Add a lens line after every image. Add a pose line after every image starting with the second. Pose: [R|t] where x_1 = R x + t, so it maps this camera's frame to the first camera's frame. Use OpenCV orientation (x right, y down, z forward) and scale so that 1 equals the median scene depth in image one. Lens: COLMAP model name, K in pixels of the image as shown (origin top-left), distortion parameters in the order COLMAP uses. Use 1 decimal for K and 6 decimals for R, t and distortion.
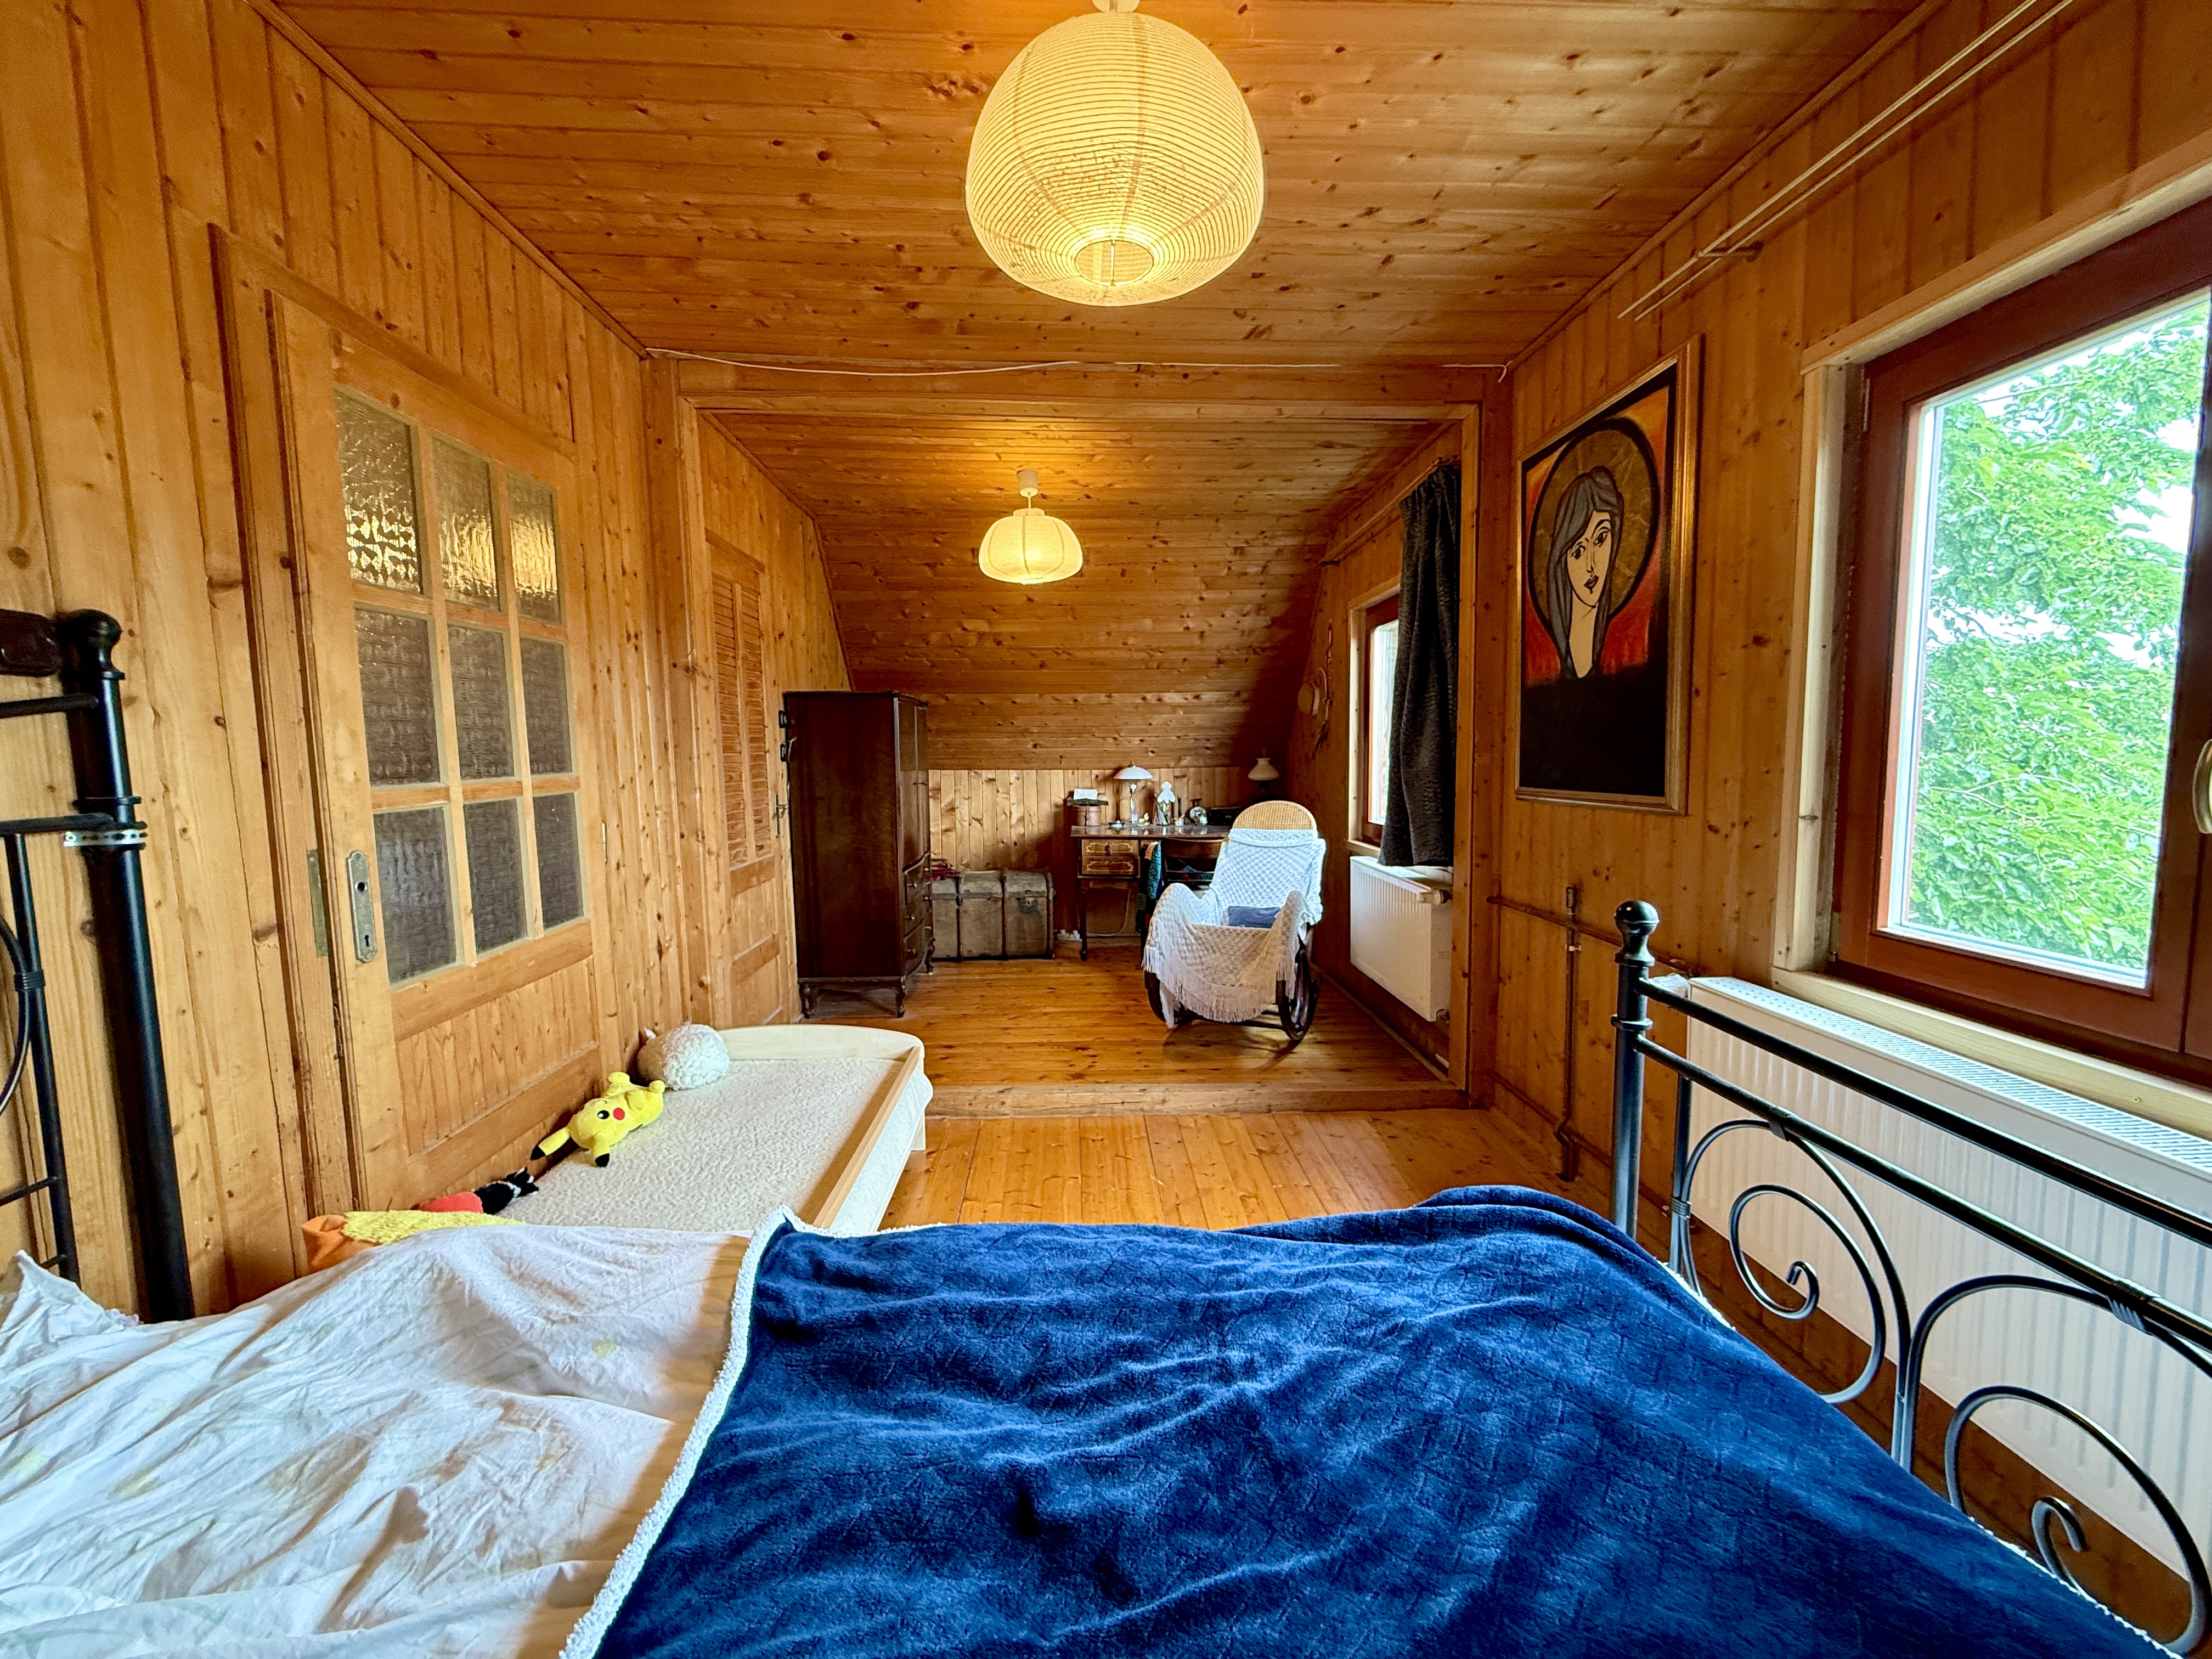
lens RADIAL K [[879.0, 0, 1107.8], [0, 879.0, 824.4], [0, 0, 1]] dist [-0.001125, 0.000256]
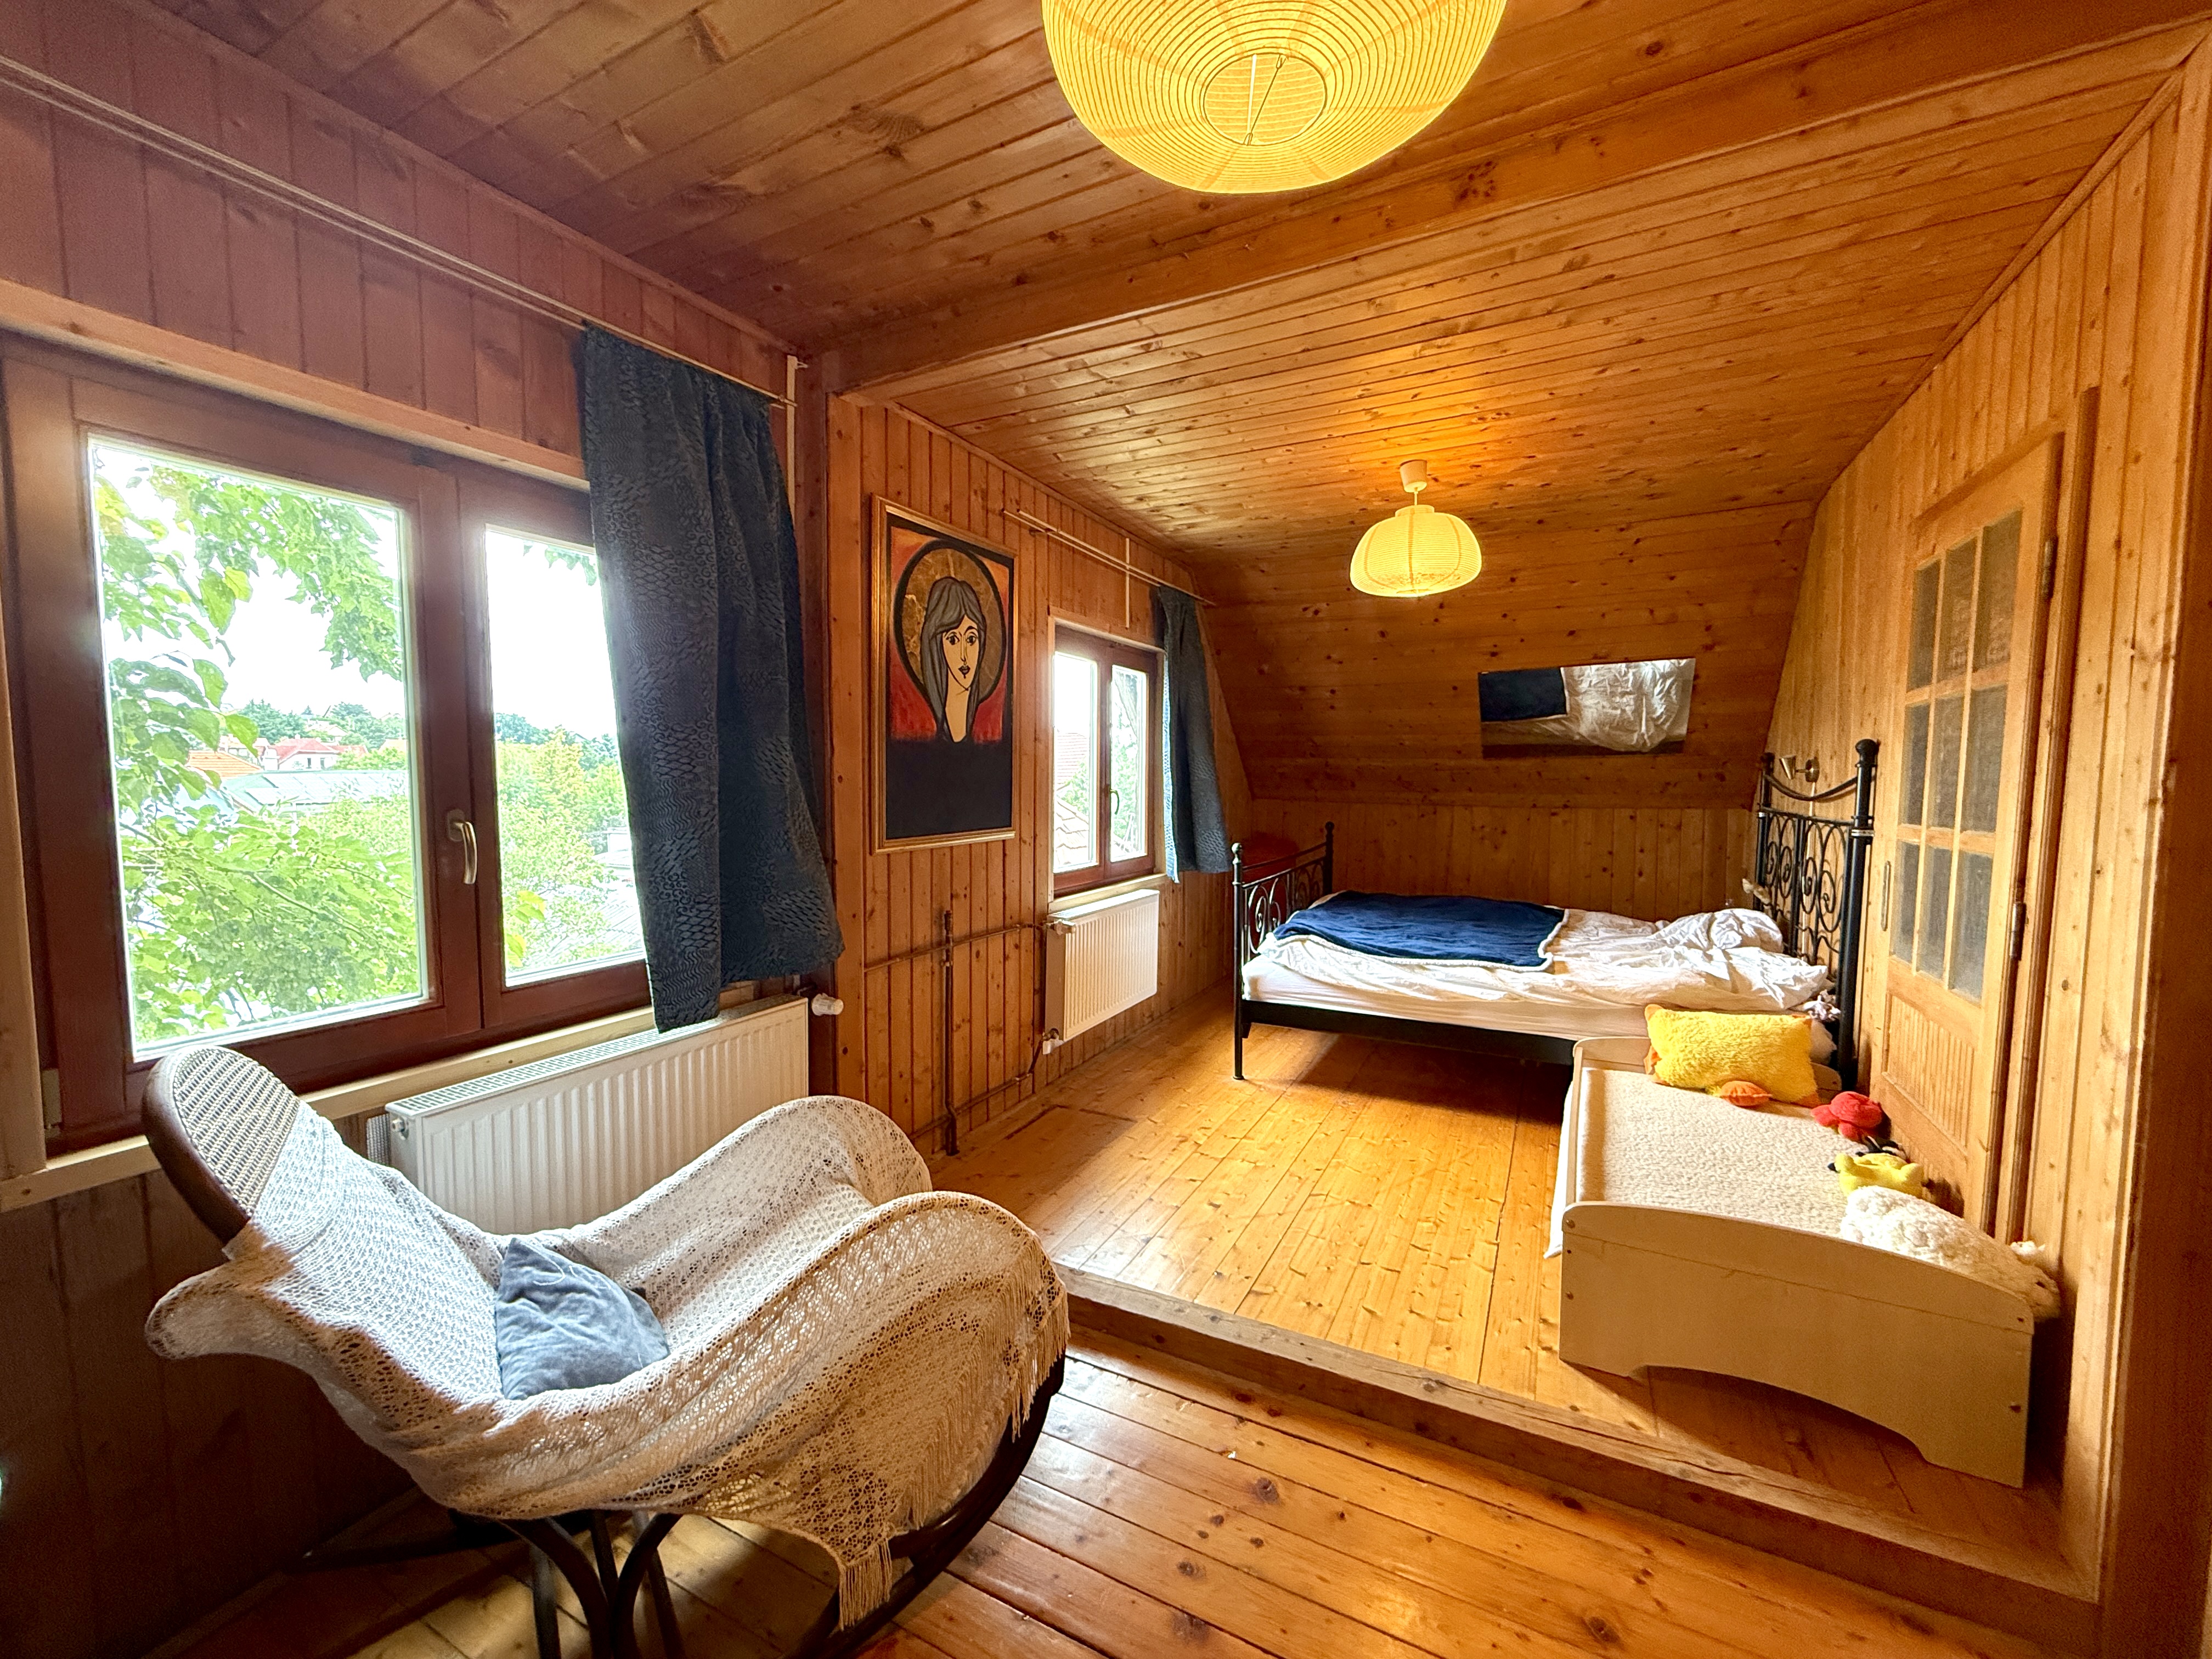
lens RADIAL K [[879.0, 0, 1103.8], [0, 879.0, 836.4], [0, 0, 1]] dist [-0.001125, 0.000256]
pose [[-0.868271, -0.021520, 0.495623, -0.265040], [0.054924, 0.988747, 0.139152, -0.200626], [-0.493040, 0.148043, -0.857318, 2.021911]]
